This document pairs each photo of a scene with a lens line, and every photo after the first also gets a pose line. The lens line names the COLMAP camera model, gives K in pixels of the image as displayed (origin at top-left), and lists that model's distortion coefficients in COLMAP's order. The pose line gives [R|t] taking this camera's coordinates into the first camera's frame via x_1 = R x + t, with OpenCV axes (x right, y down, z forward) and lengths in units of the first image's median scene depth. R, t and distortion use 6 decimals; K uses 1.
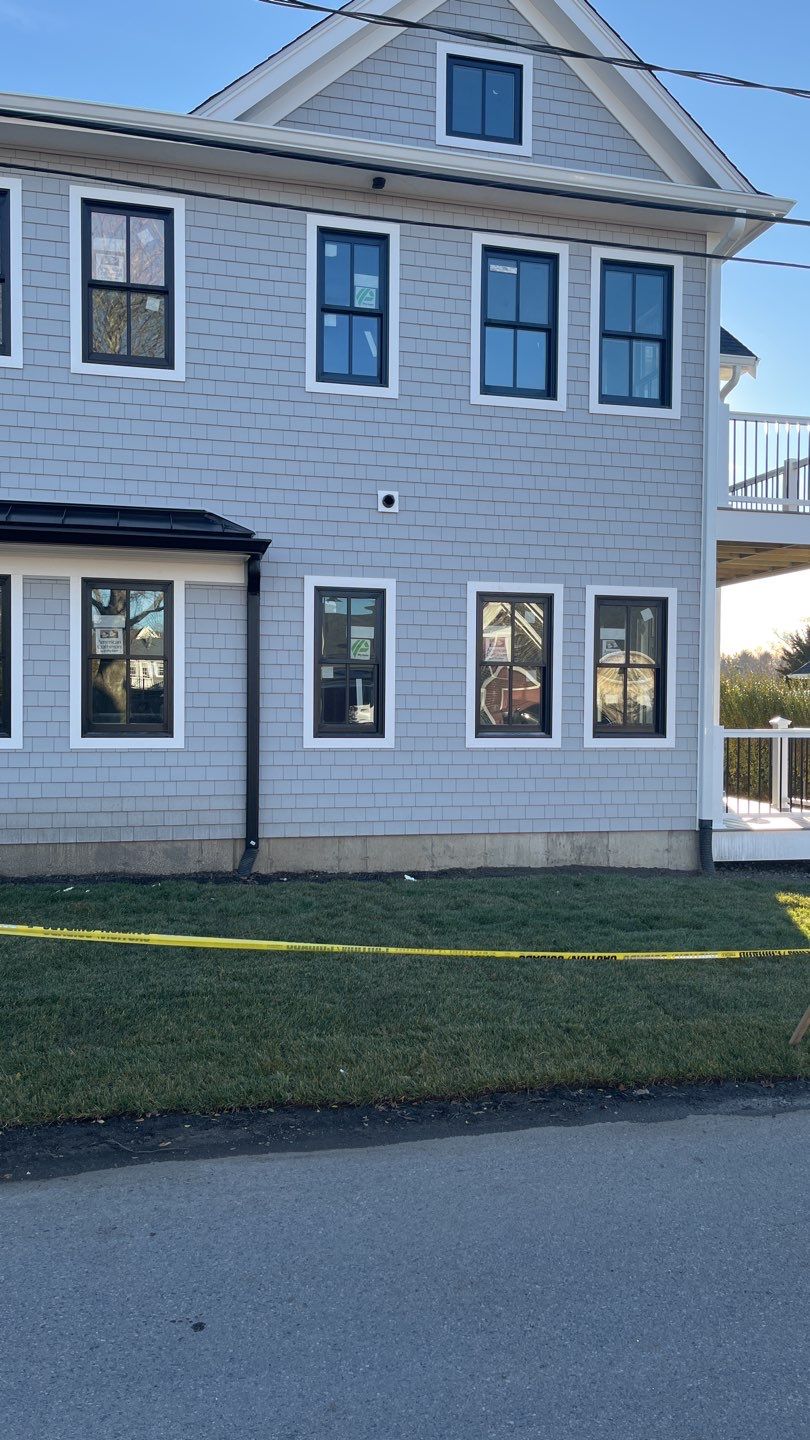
lens RADIAL K [[1101.3, 0, 401.3], [0, 1101.3, 728.7], [0, 0, 1]] dist [0.058032, -0.076476]
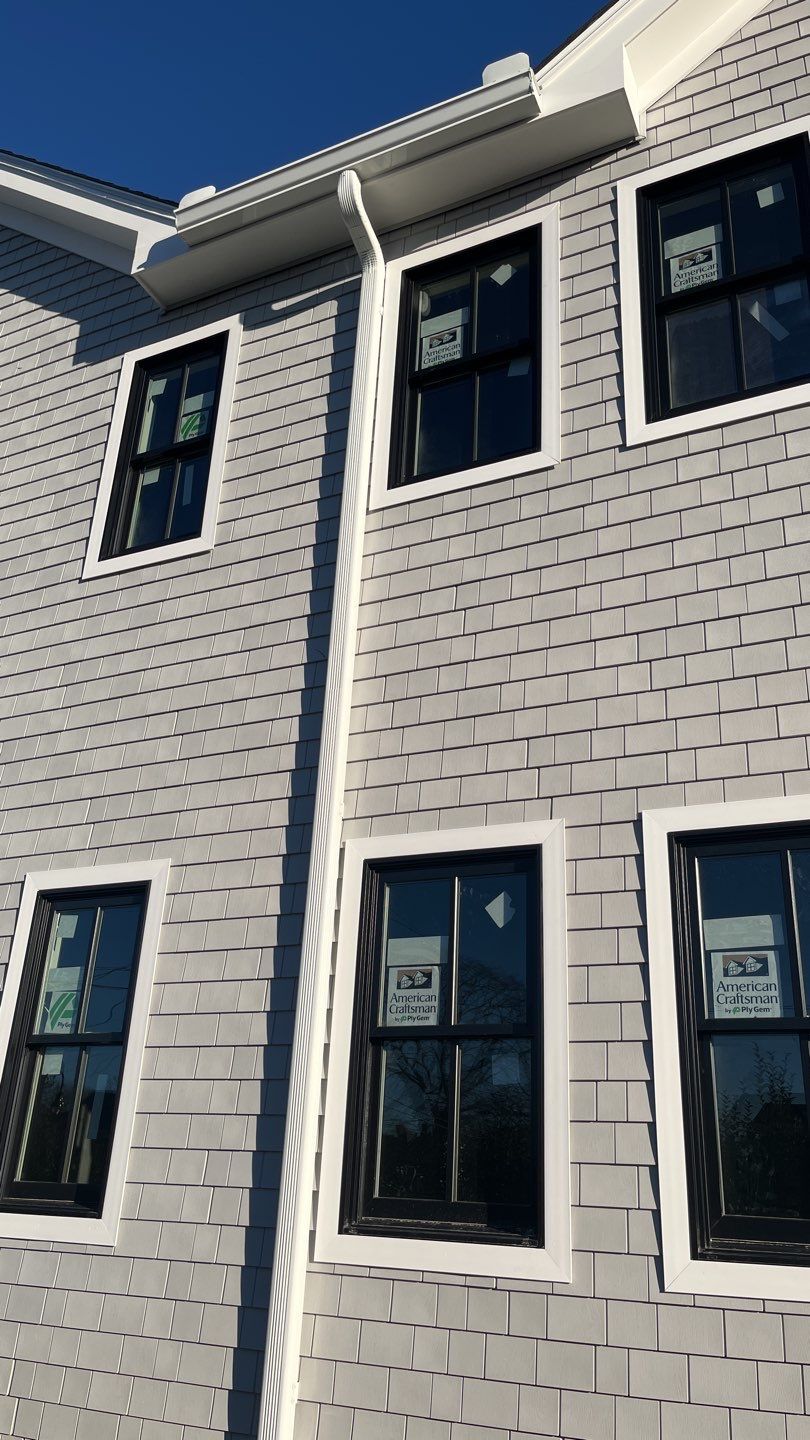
lens RADIAL K [[1101.3, 0, 401.3], [0, 1101.3, 728.7], [0, 0, 1]] dist [0.058032, -0.076476]
pose [[0.723383, -0.261592, -0.638973, 1.583718], [-0.055983, 0.900179, -0.431906, 0.062155], [0.688174, 0.348205, 0.636530, 3.021590]]
